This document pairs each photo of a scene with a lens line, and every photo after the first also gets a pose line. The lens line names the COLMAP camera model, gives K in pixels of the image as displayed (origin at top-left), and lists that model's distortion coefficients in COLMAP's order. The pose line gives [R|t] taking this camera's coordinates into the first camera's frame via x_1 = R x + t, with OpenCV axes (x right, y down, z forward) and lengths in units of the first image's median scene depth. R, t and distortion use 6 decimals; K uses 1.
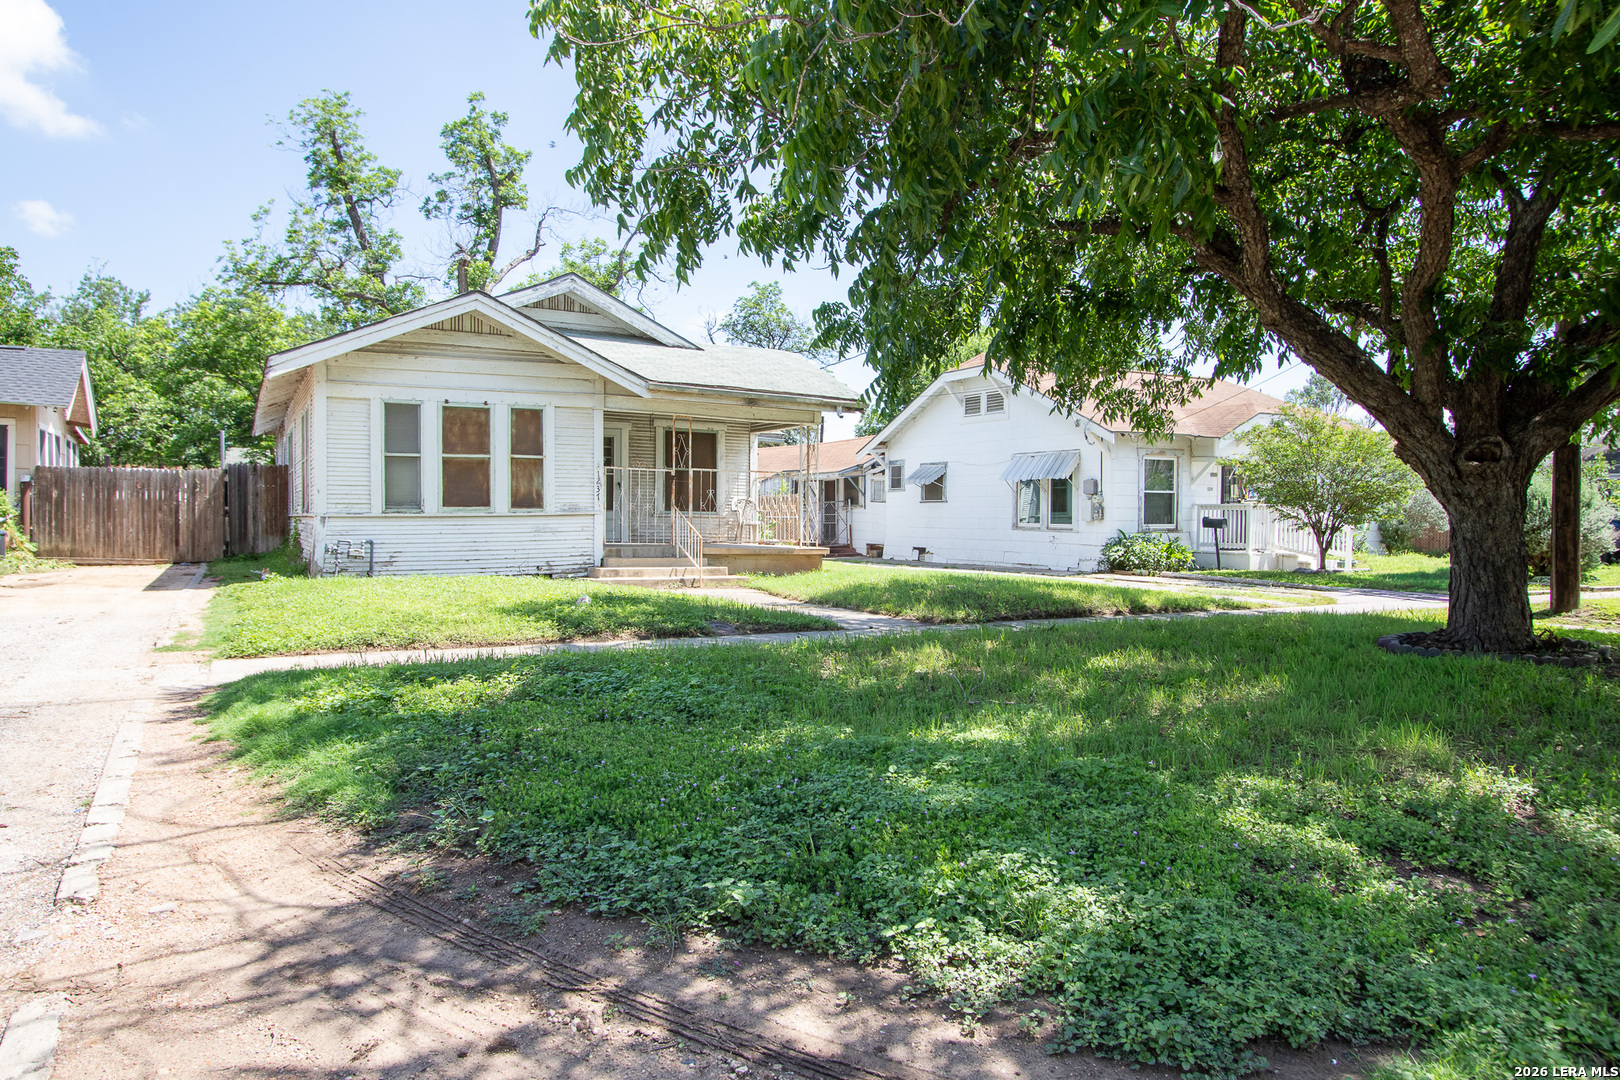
lens RADIAL K [[1024.3, 0, 792.5], [0, 1024.3, 537.9], [0, 0, 1]] dist [-0.024950, 0.012736]
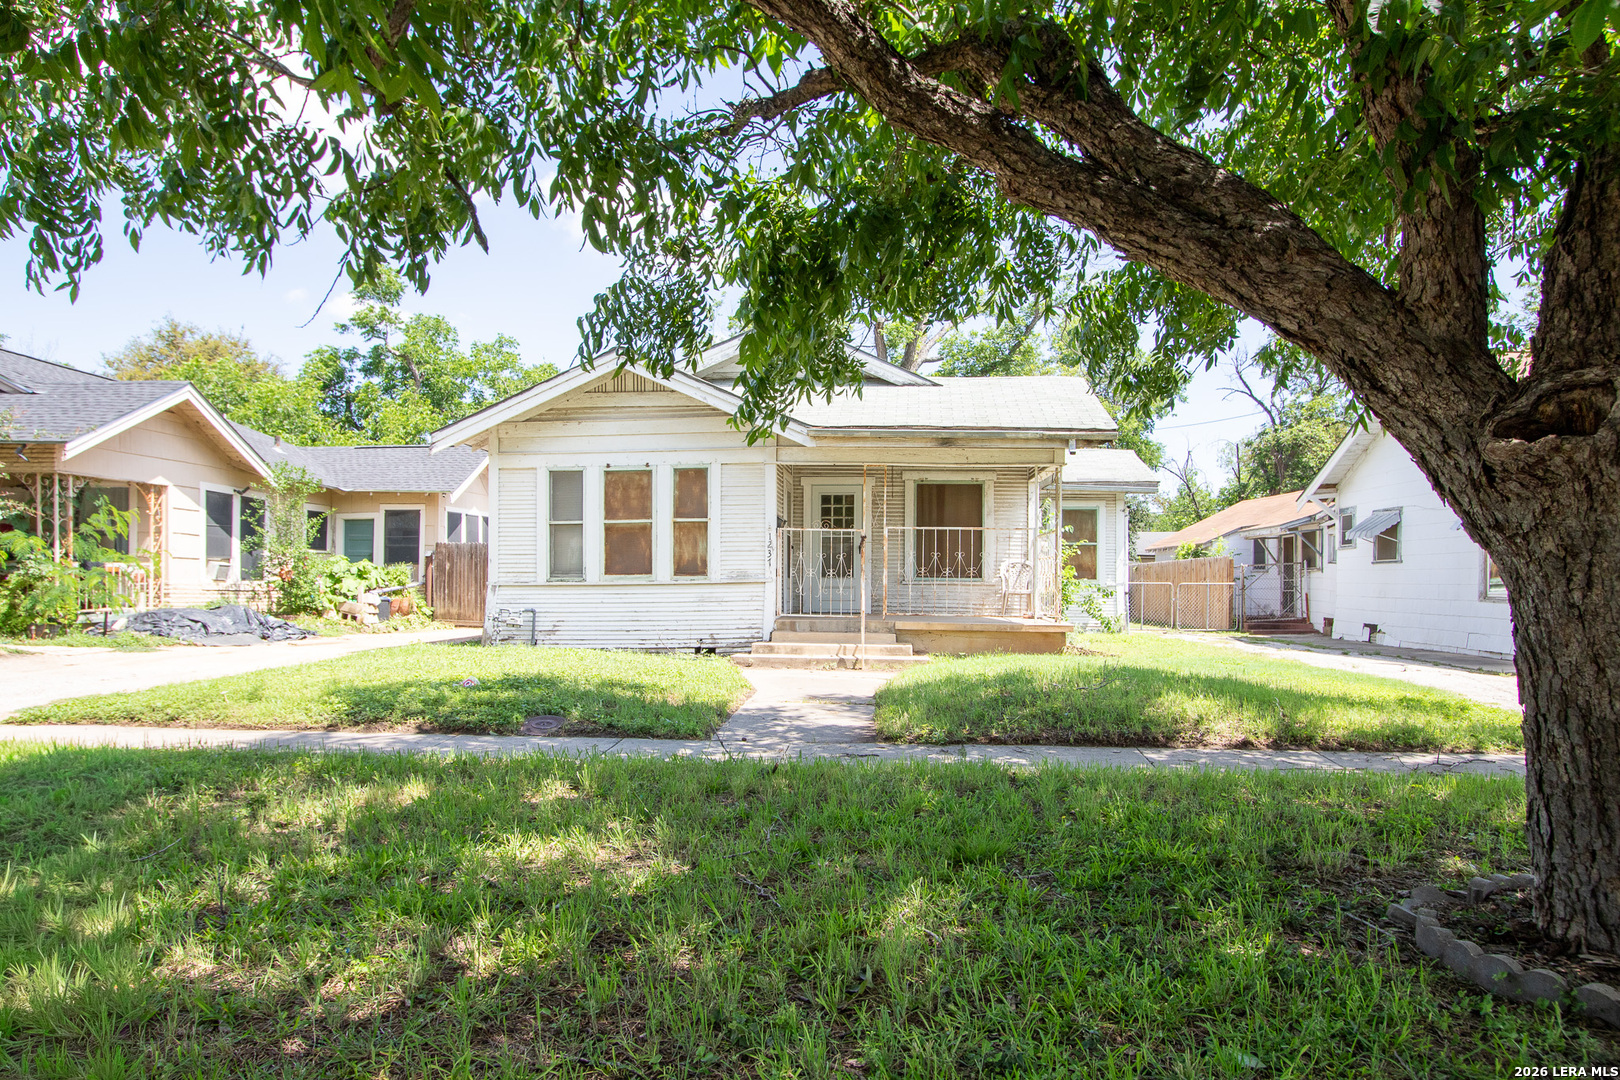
lens RADIAL K [[1024.3, 0, 814.1], [0, 1024.3, 572.3], [0, 0, 1]] dist [-0.024950, 0.012736]
pose [[0.833496, -0.009460, -0.552444, 0.281713], [-0.008071, 0.999538, -0.029292, -0.004859], [0.552466, 0.028874, 0.833035, 0.239555]]
